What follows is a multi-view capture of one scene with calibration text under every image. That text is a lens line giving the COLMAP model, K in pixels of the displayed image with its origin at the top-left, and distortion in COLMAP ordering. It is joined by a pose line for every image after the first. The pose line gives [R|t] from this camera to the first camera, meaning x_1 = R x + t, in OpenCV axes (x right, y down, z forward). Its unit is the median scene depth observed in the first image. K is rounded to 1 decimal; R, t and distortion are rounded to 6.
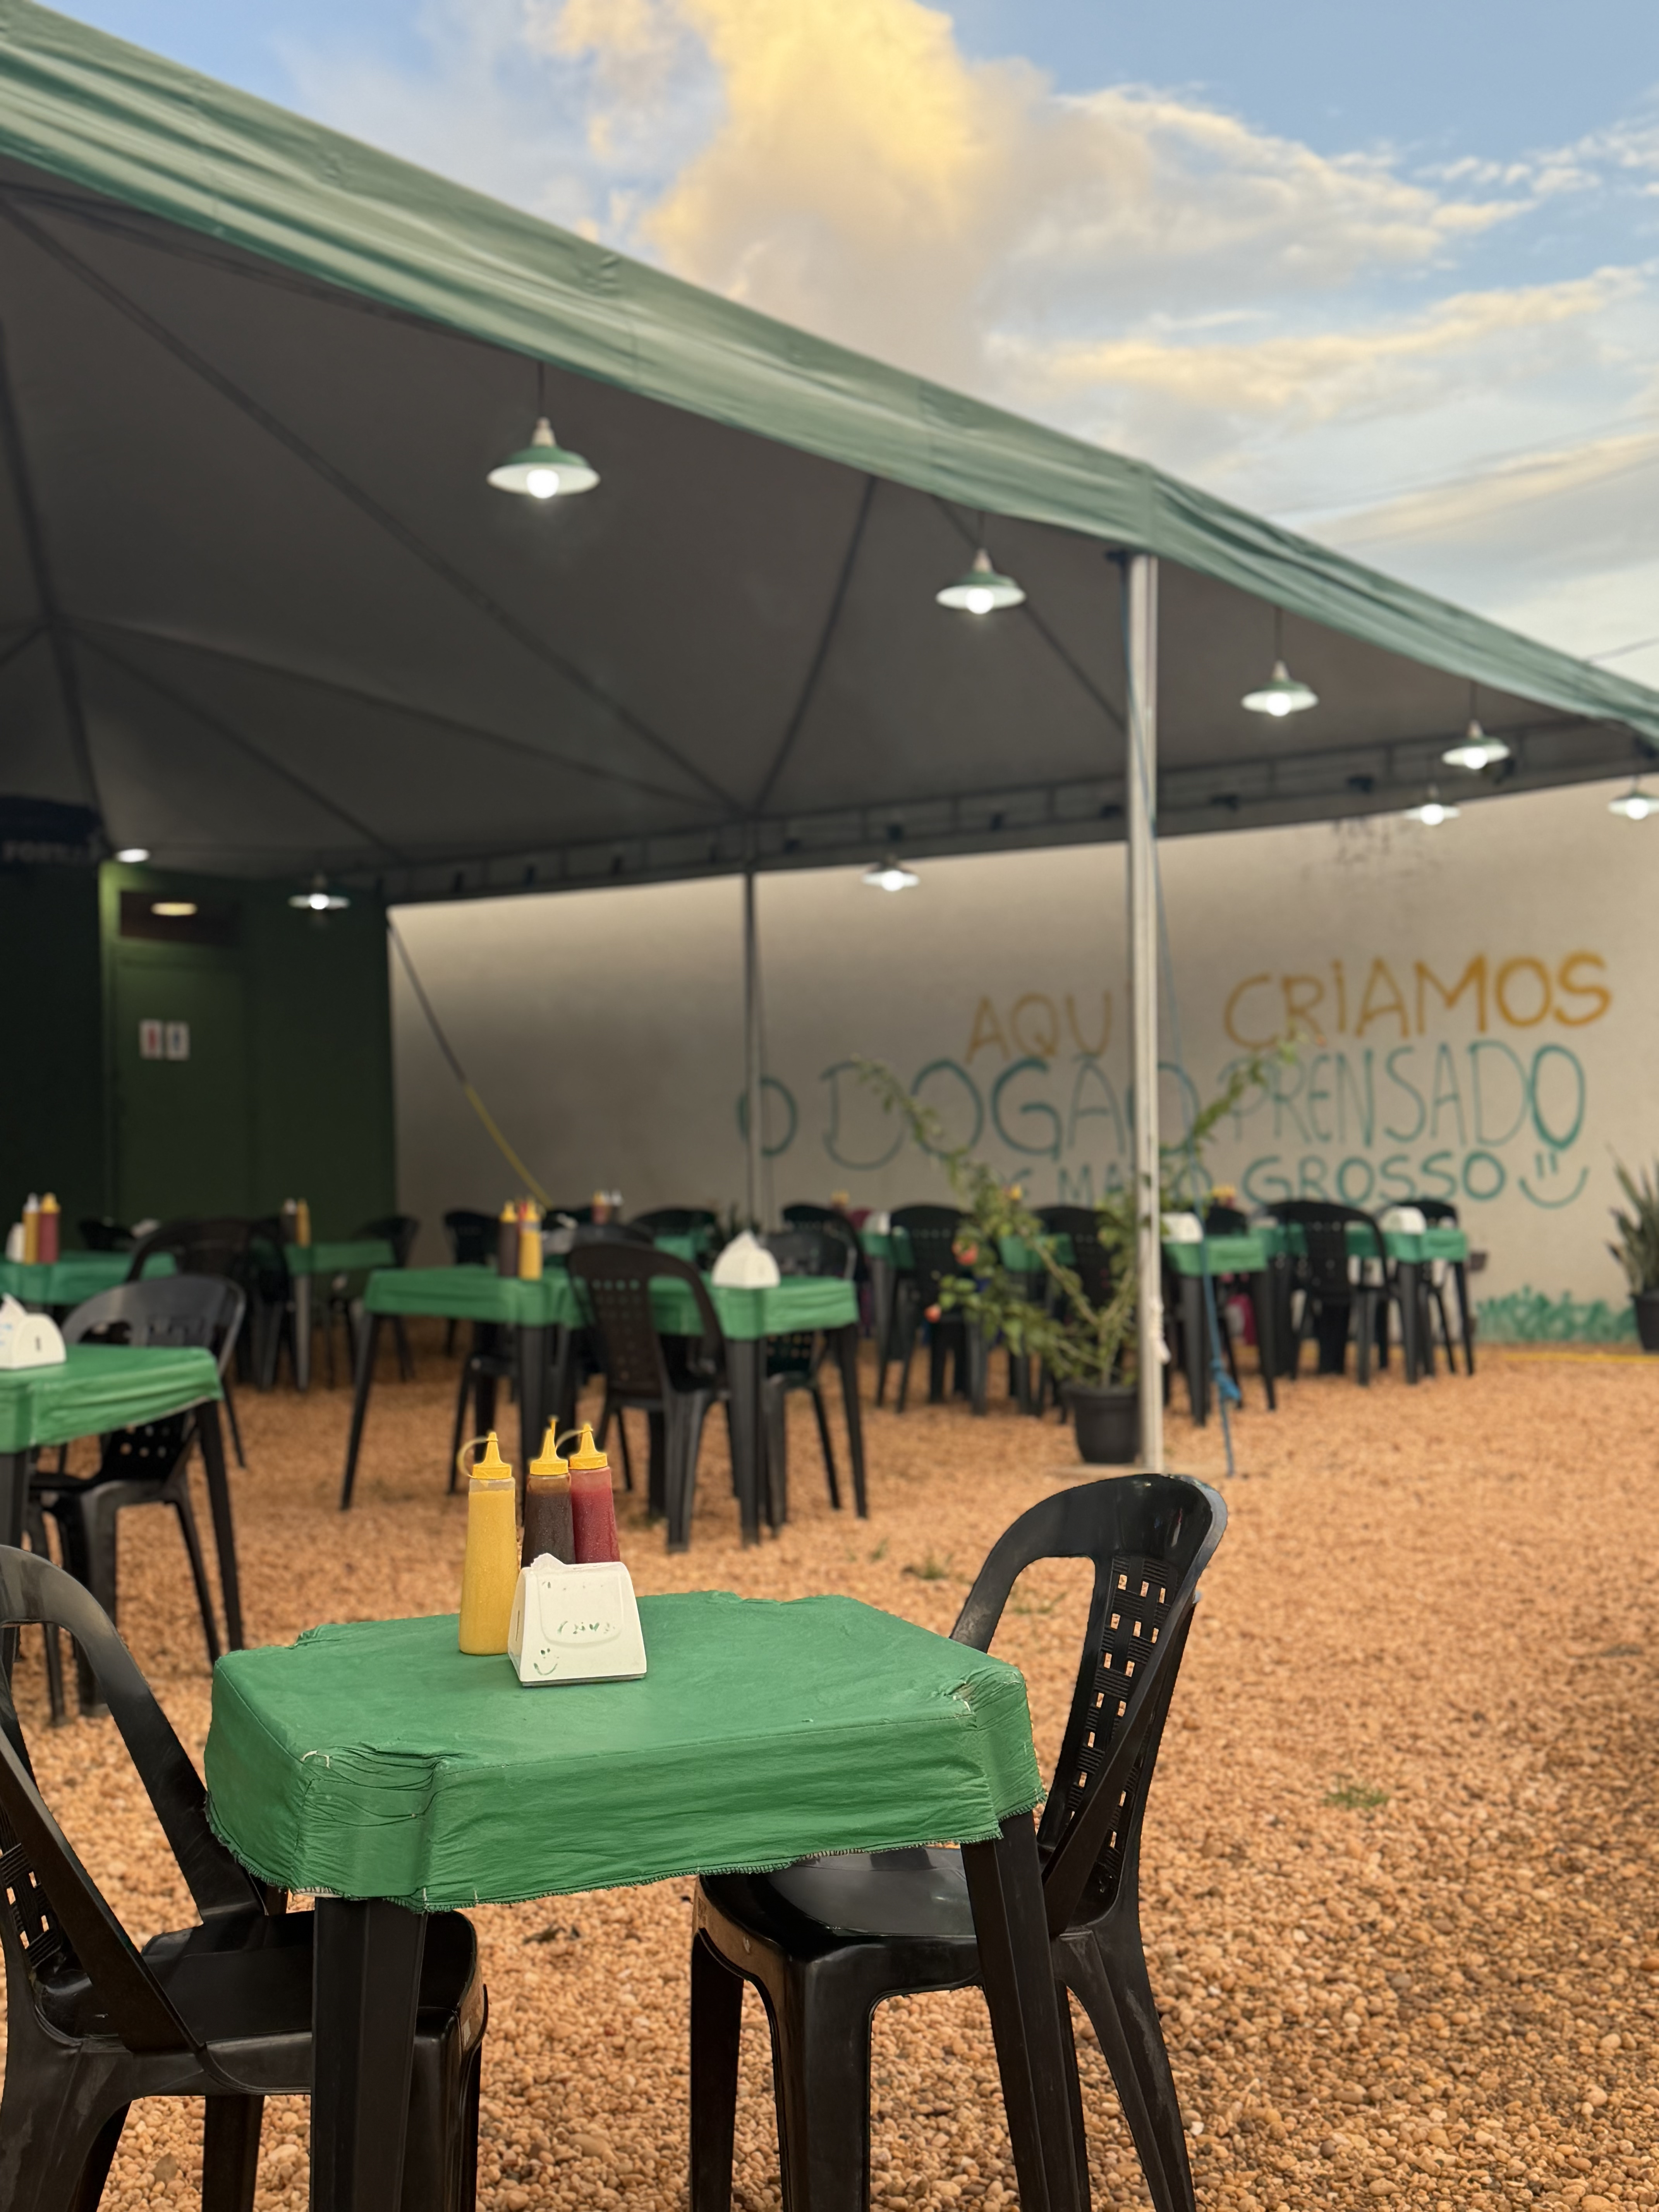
lens RADIAL K [[2648.7, 0, 822.5], [0, 2648.7, 1084.1], [0, 0, 1]] dist [0.258530, -0.680247]
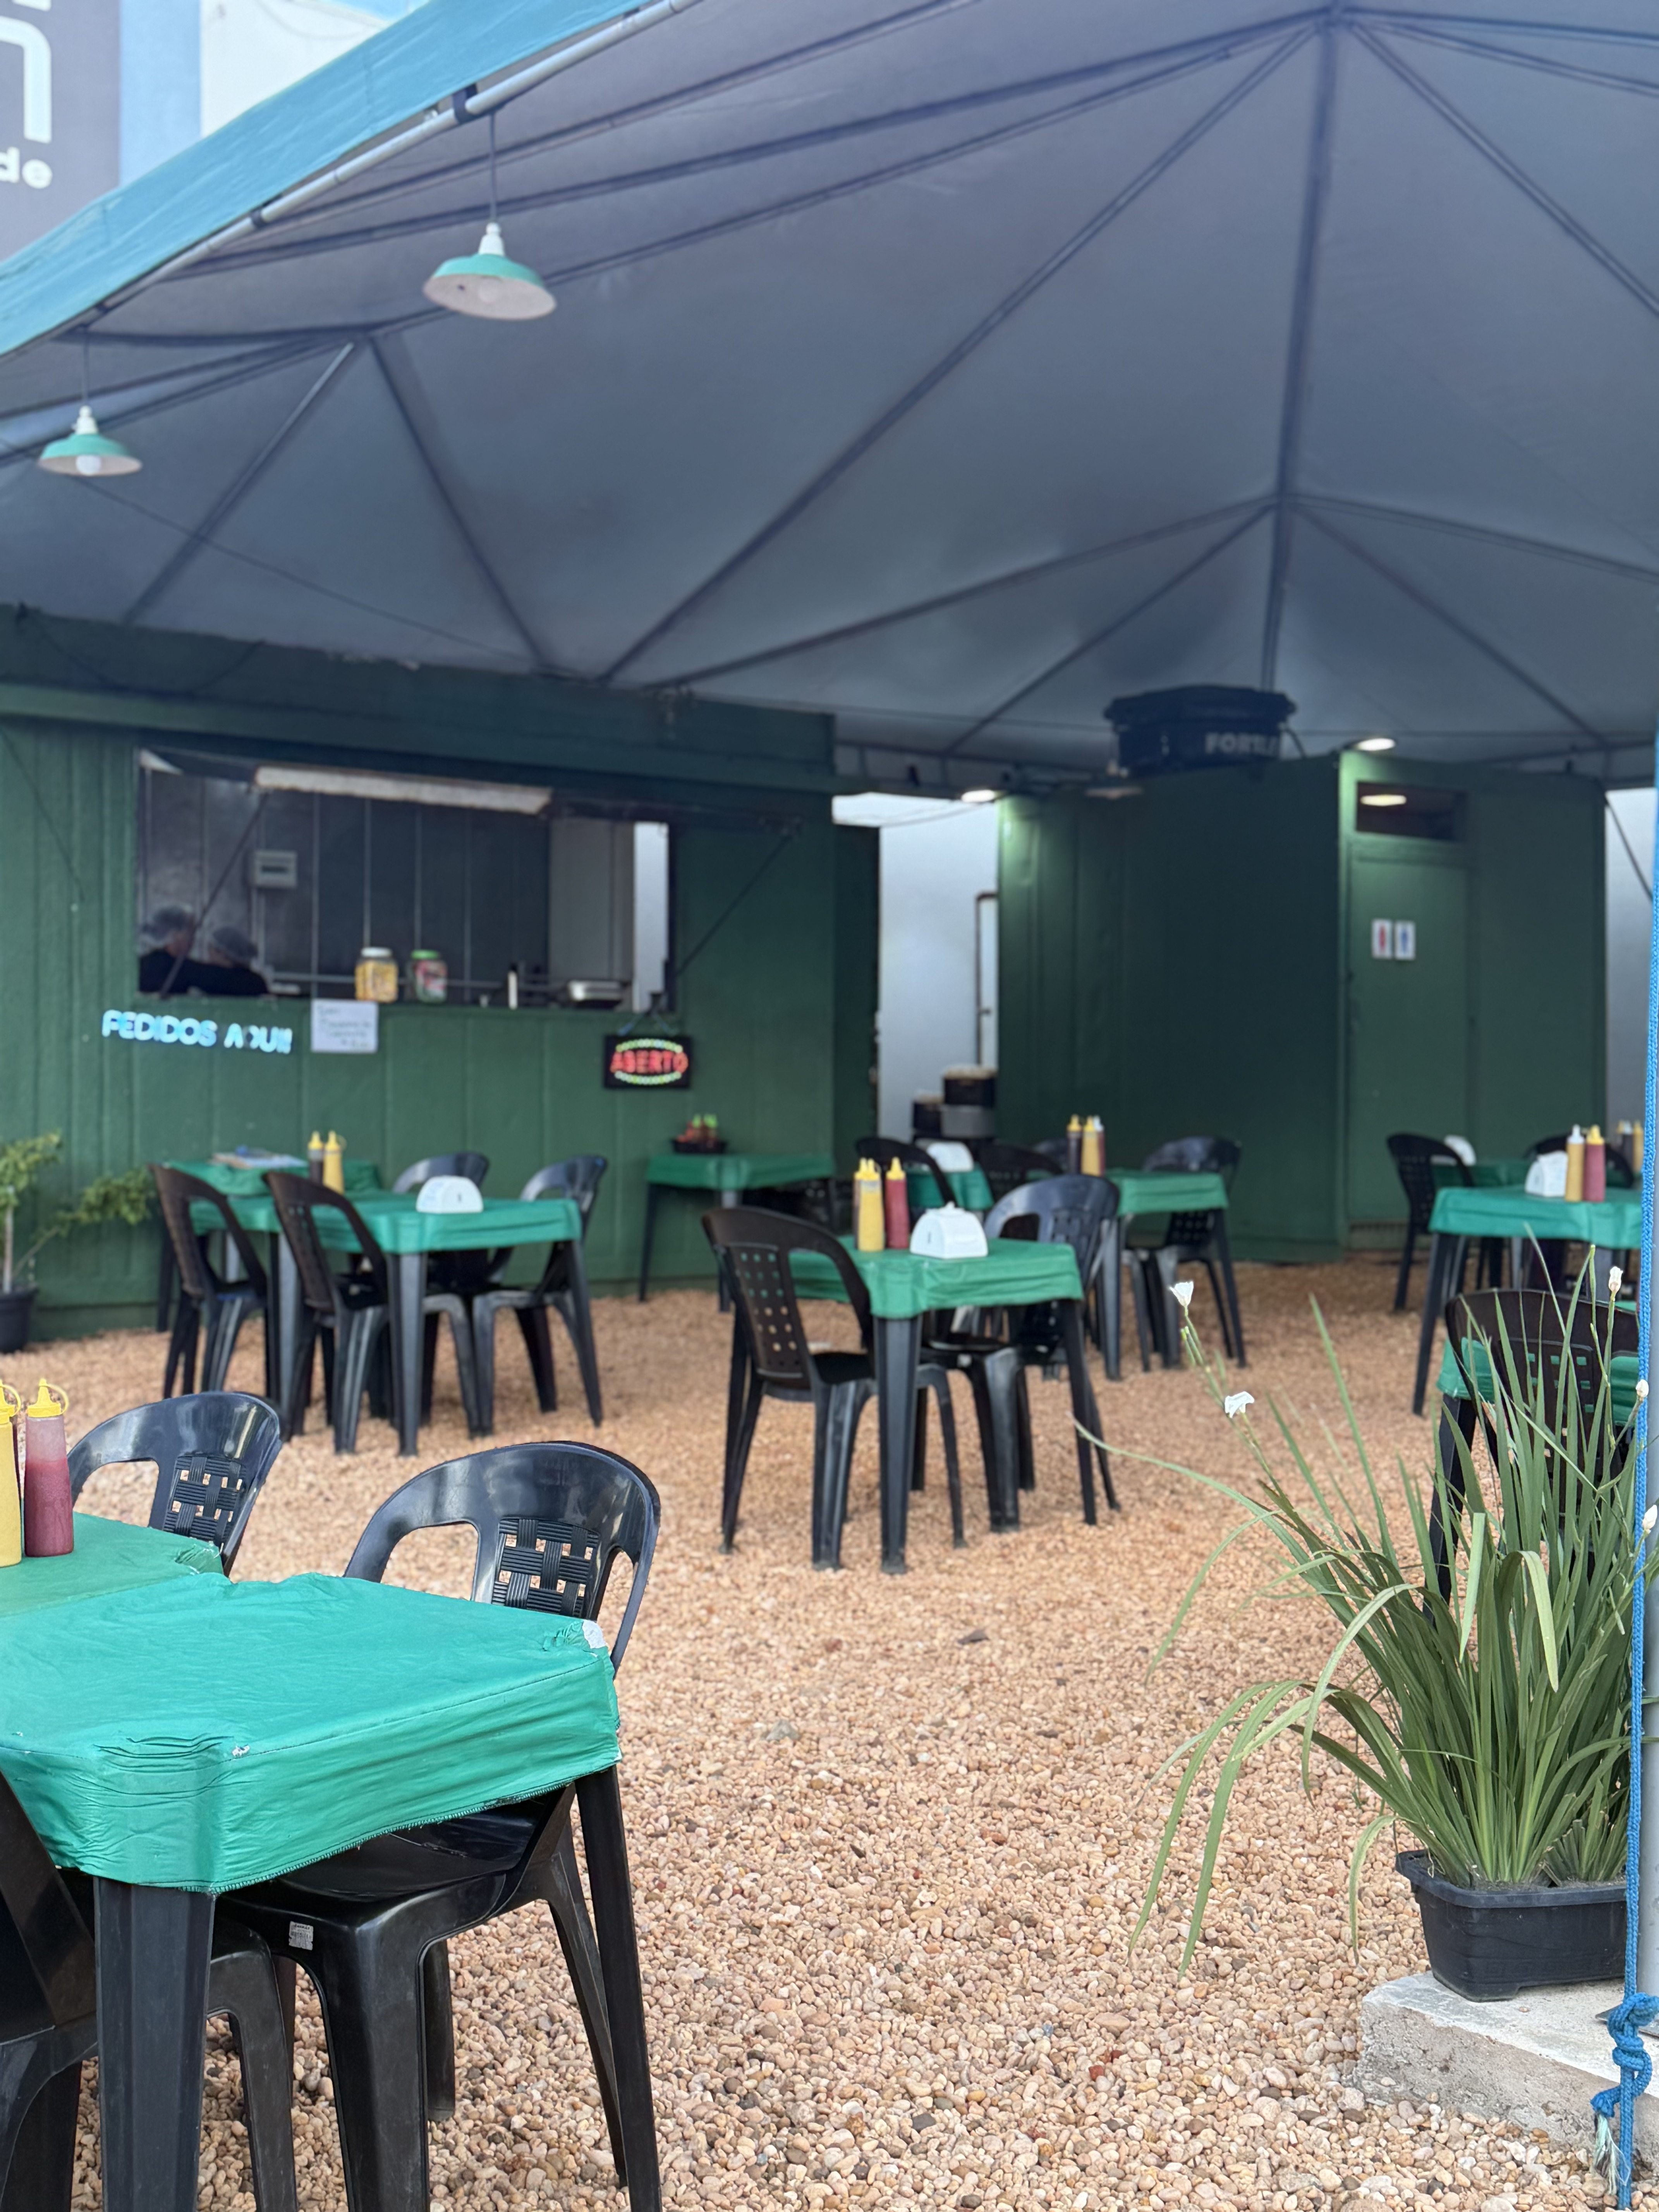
lens RADIAL K [[2648.7, 0, 822.5], [0, 2648.7, 1084.1], [0, 0, 1]] dist [0.258530, -0.680247]
pose [[0.951578, 0.026305, -0.306280, -0.273560], [-0.013696, 0.998971, 0.043246, -0.006749], [0.307102, -0.036957, 0.950959, 0.069217]]
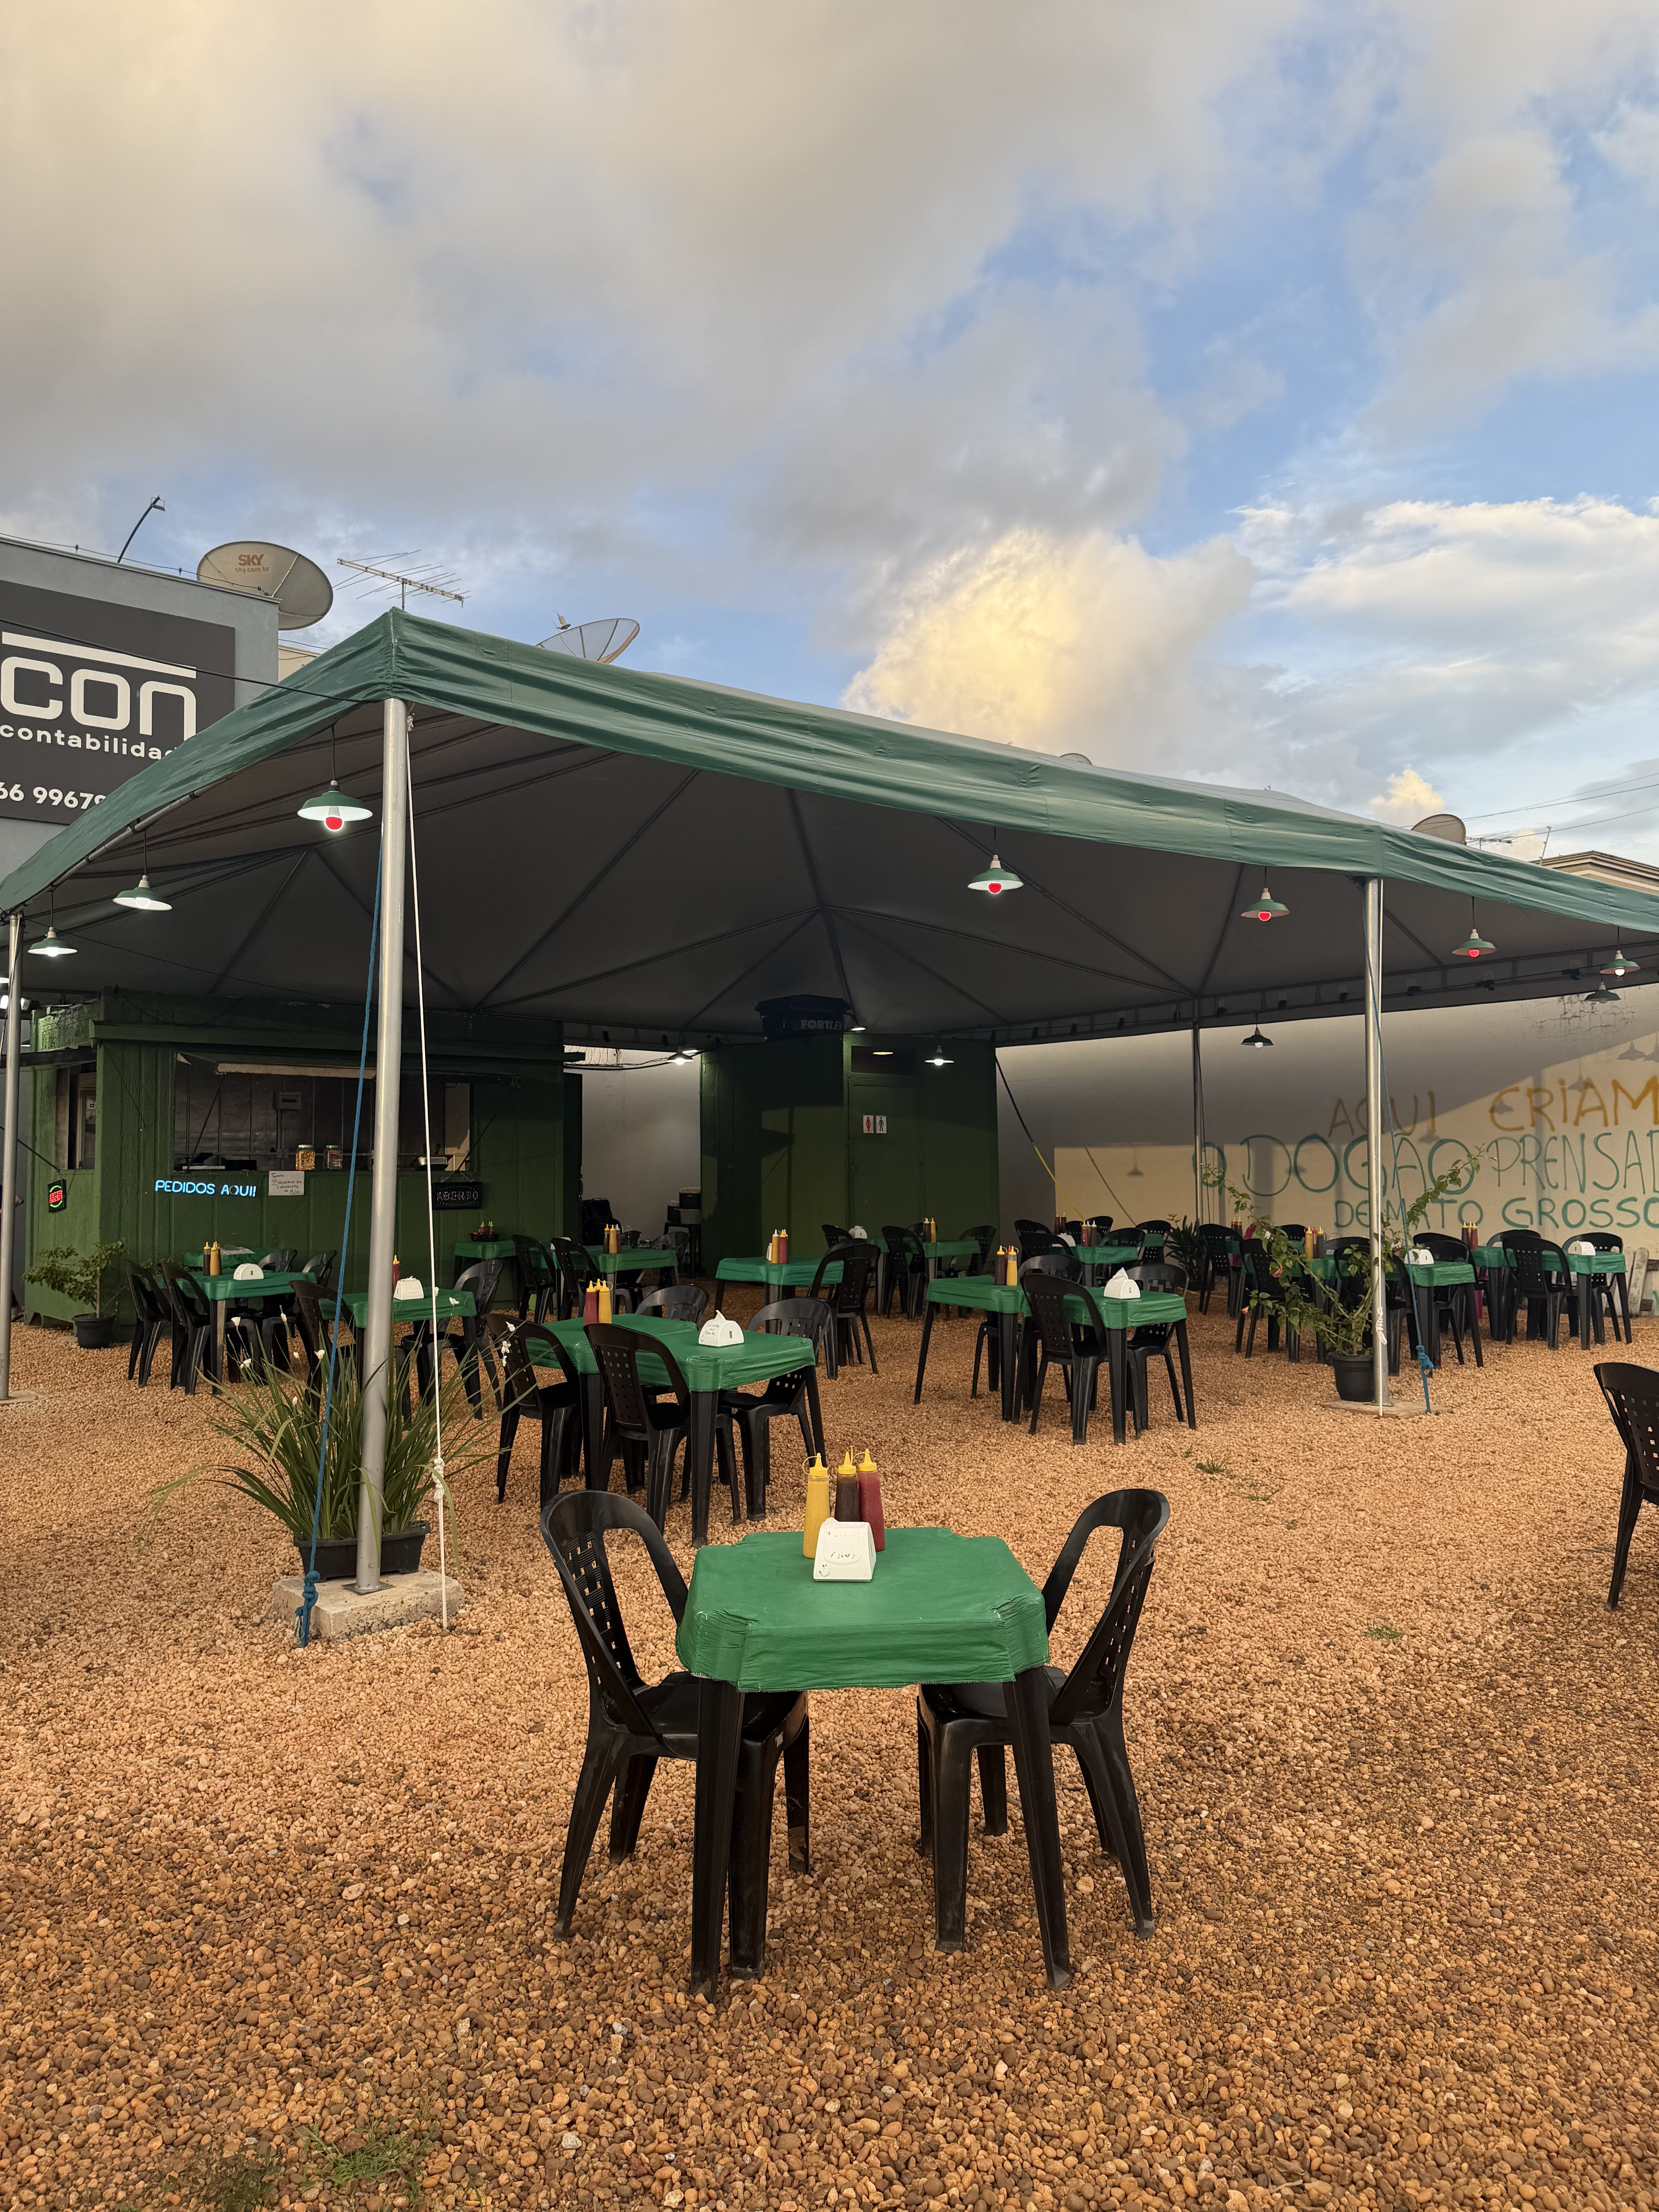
lens RADIAL K [[1501.0, 0, 829.5], [0, 1501.0, 1106.0], [0, 0, 1]] dist [0.140069, -0.255479]
pose [[0.954682, -0.001261, -0.297625, 0.077967], [-0.000135, 0.999989, -0.004669, -0.045724], [0.297627, 0.004498, 0.954672, -0.052477]]
